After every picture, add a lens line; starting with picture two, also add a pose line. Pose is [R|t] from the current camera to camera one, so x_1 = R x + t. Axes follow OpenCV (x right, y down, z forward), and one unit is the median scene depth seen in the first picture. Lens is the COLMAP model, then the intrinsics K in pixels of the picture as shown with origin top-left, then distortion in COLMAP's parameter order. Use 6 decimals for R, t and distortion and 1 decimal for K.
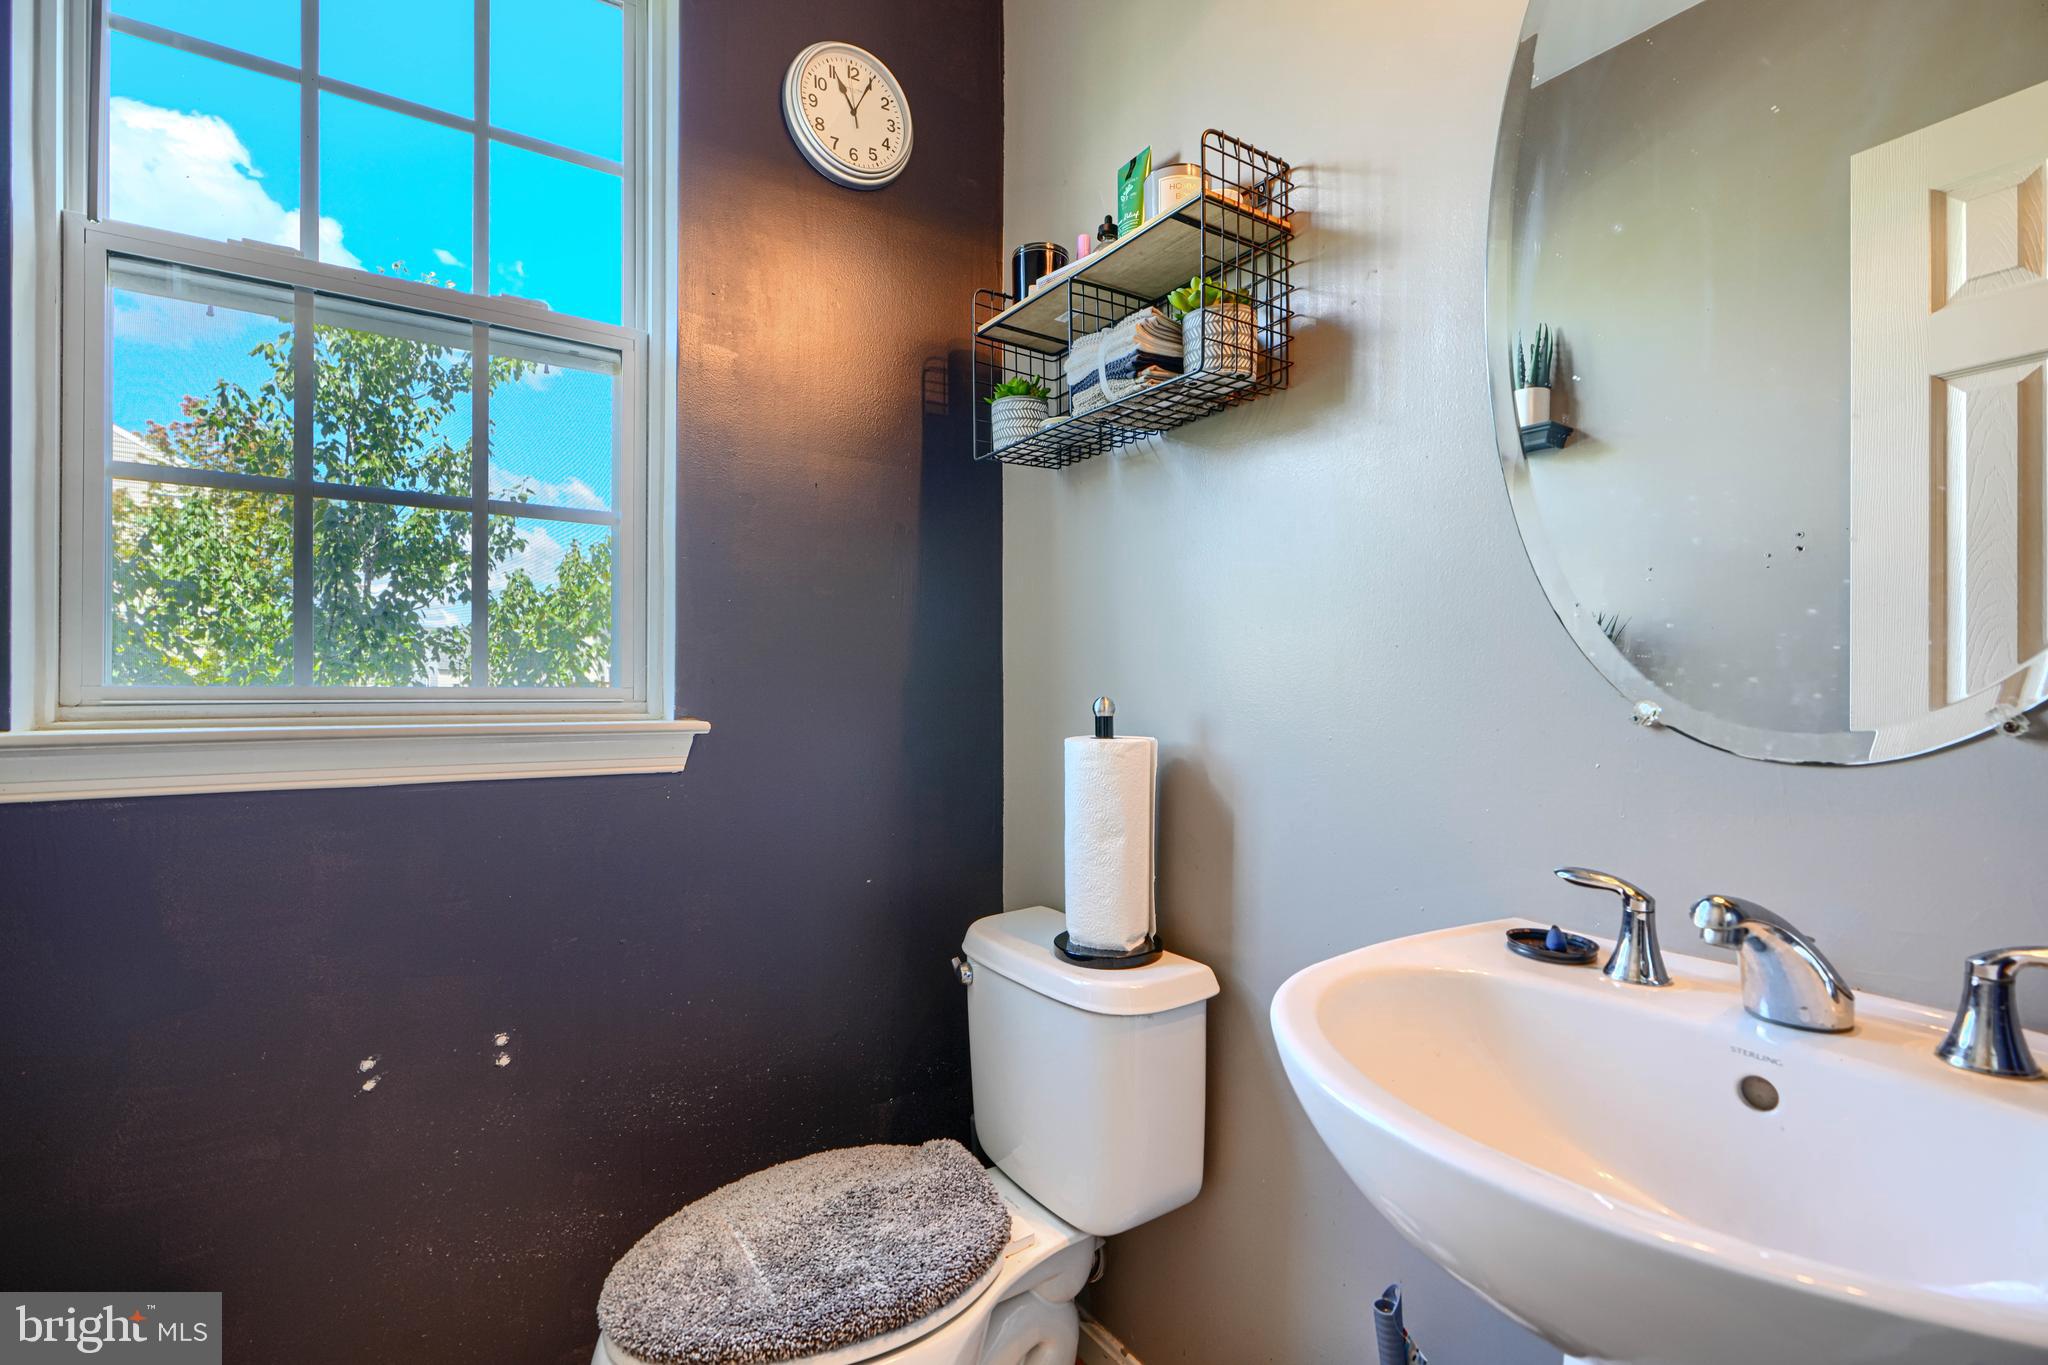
lens RADIAL K [[939.0, 0, 1025.8], [0, 939.0, 708.3], [0, 0, 1]] dist [0.000722, 0.000439]
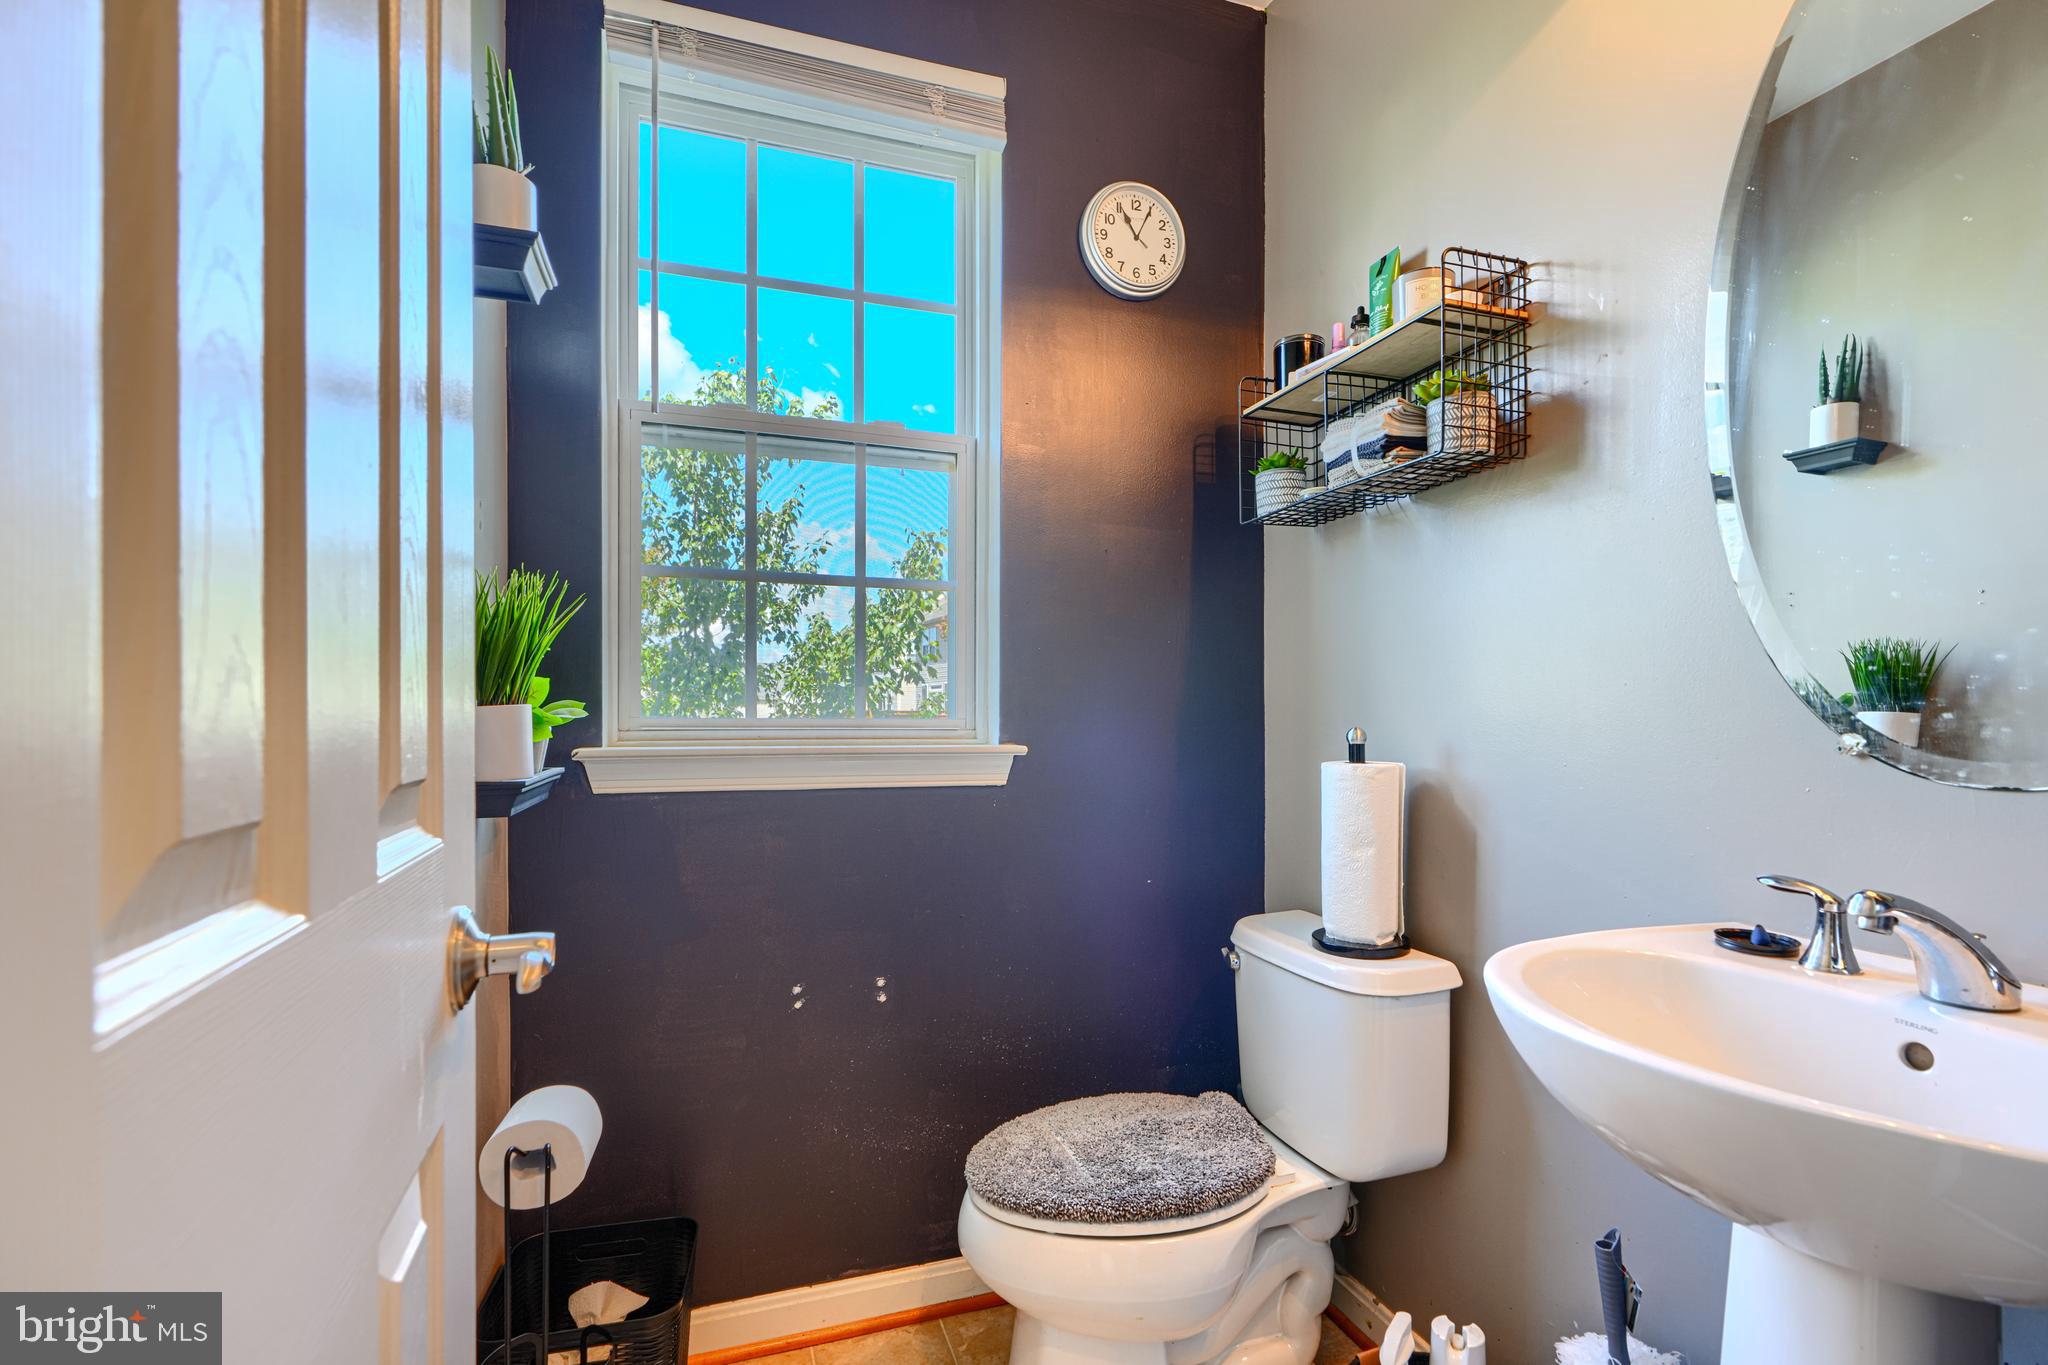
lens RADIAL K [[980.6, 0, 1018.2], [0, 980.6, 712.2], [0, 0, 1]] dist [-0.000278, -0.000028]
pose [[0.966891, 0.000509, -0.255189, -0.012717], [-0.007040, 0.999671, -0.024682, 0.001959], [0.255092, 0.025661, 0.966576, -0.294693]]
